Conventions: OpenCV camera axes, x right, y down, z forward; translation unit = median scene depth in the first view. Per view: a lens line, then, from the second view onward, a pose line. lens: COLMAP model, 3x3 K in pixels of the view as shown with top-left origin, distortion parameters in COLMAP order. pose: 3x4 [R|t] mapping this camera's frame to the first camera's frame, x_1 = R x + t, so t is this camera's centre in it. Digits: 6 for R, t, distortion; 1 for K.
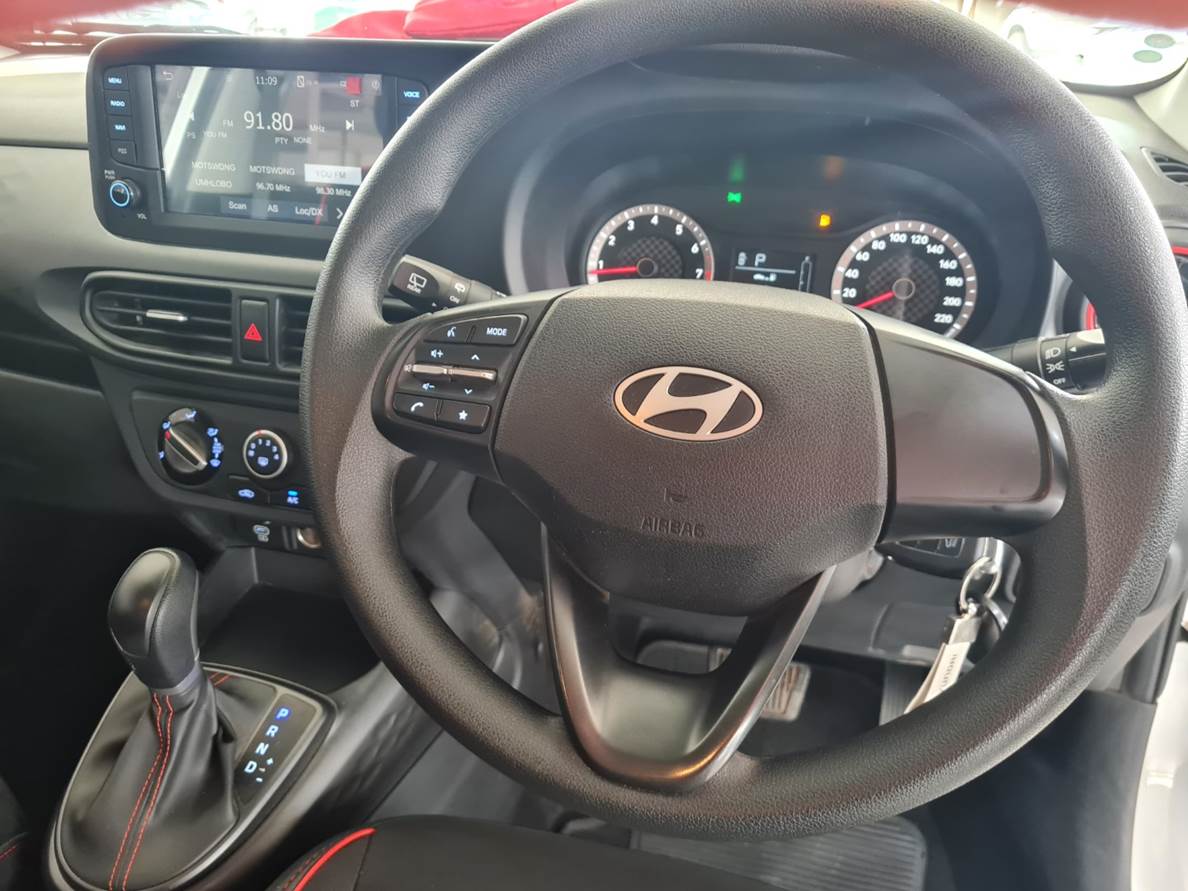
lens RADIAL K [[878.0, 0, 618.3], [0, 878.0, 420.4], [0, 0, 1]] dist [0.004910, -0.000475]
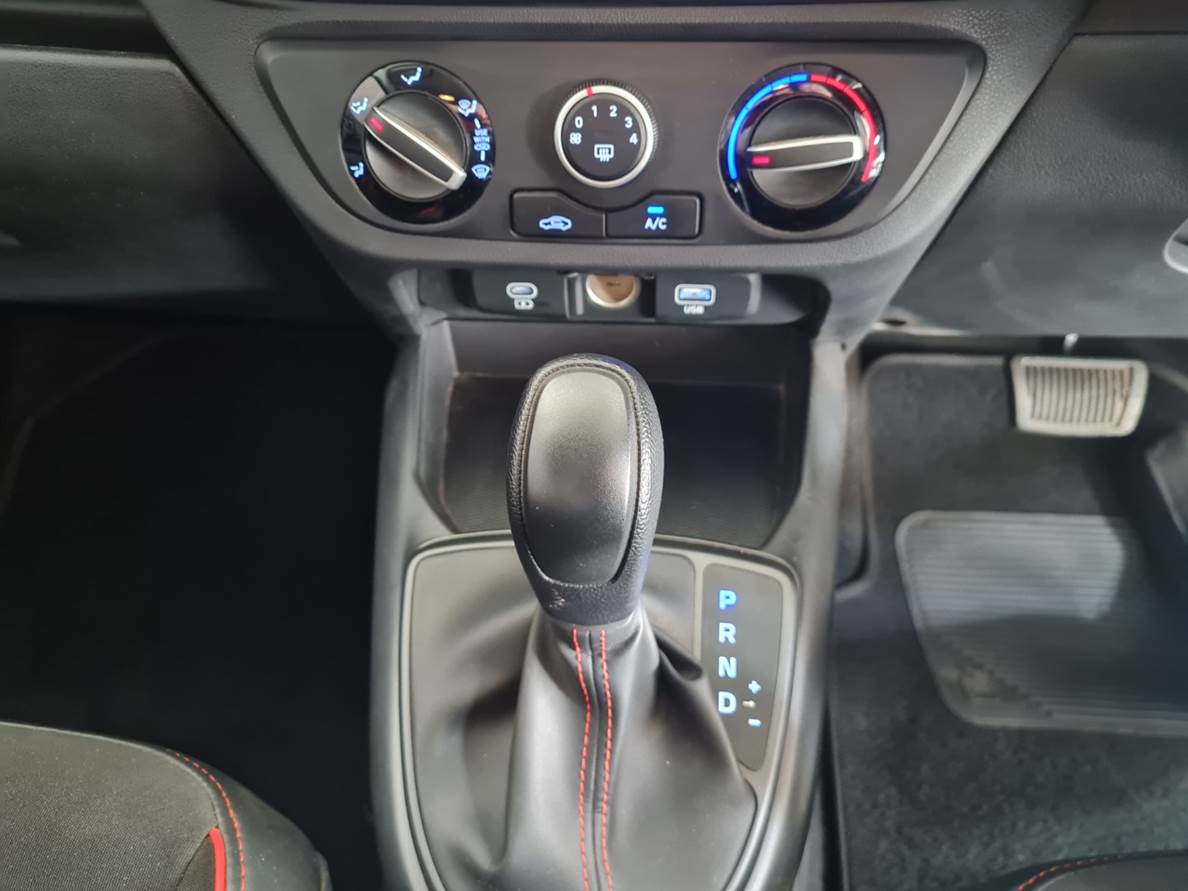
lens RADIAL K [[896.4, 0, 588.4], [0, 896.4, 409.6], [0, 0, 1]] dist [0.010498, 0.003225]
pose [[0.981227, -0.160681, 0.106658, -0.484138], [0.119032, 0.939703, 0.320608, 0.019629], [-0.151743, -0.301893, 0.941188, 0.476309]]
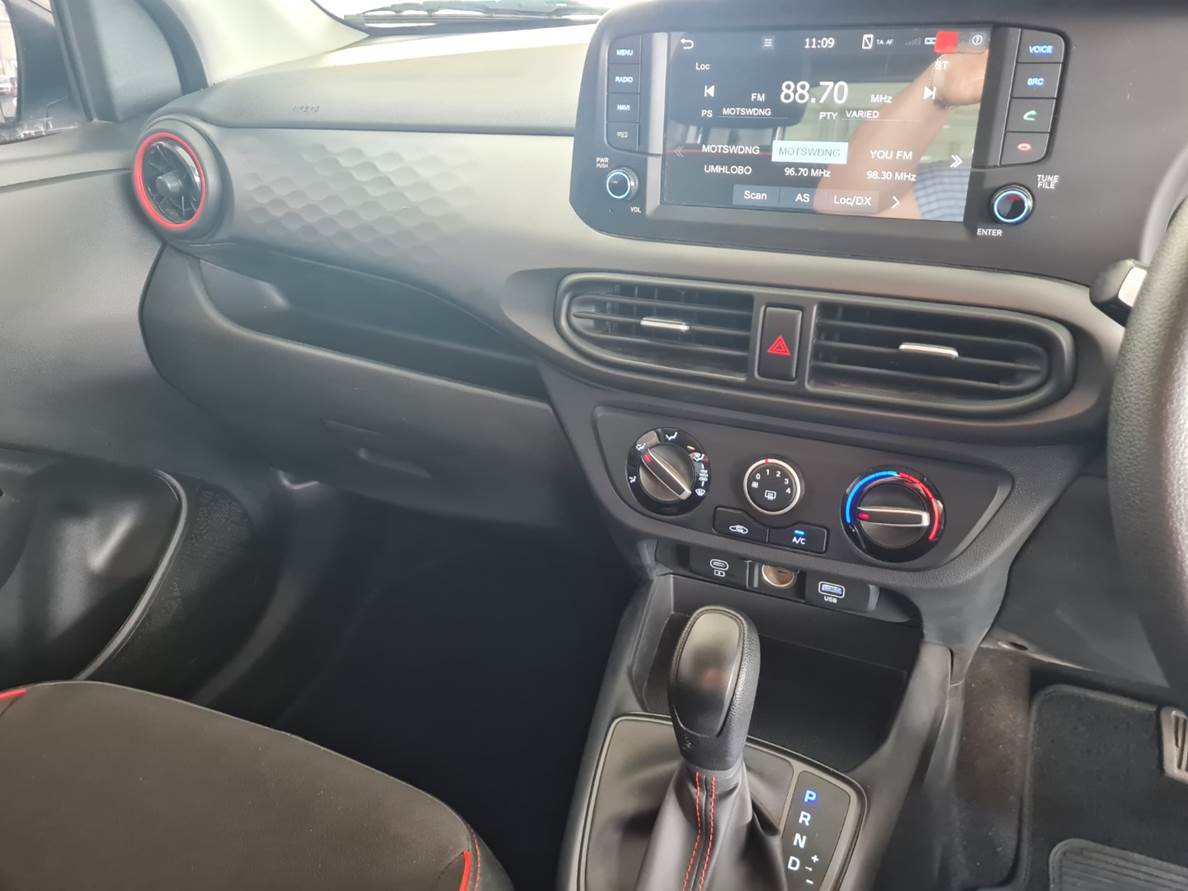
lens RADIAL K [[896.4, 0, 588.4], [0, 896.4, 409.6], [0, 0, 1]] dist [0.010498, 0.003225]
pose [[0.985823, 0.016862, -0.166939, -0.429192], [-0.012806, 0.999597, 0.025343, -0.055459], [0.167299, -0.022846, 0.985641, 0.112455]]
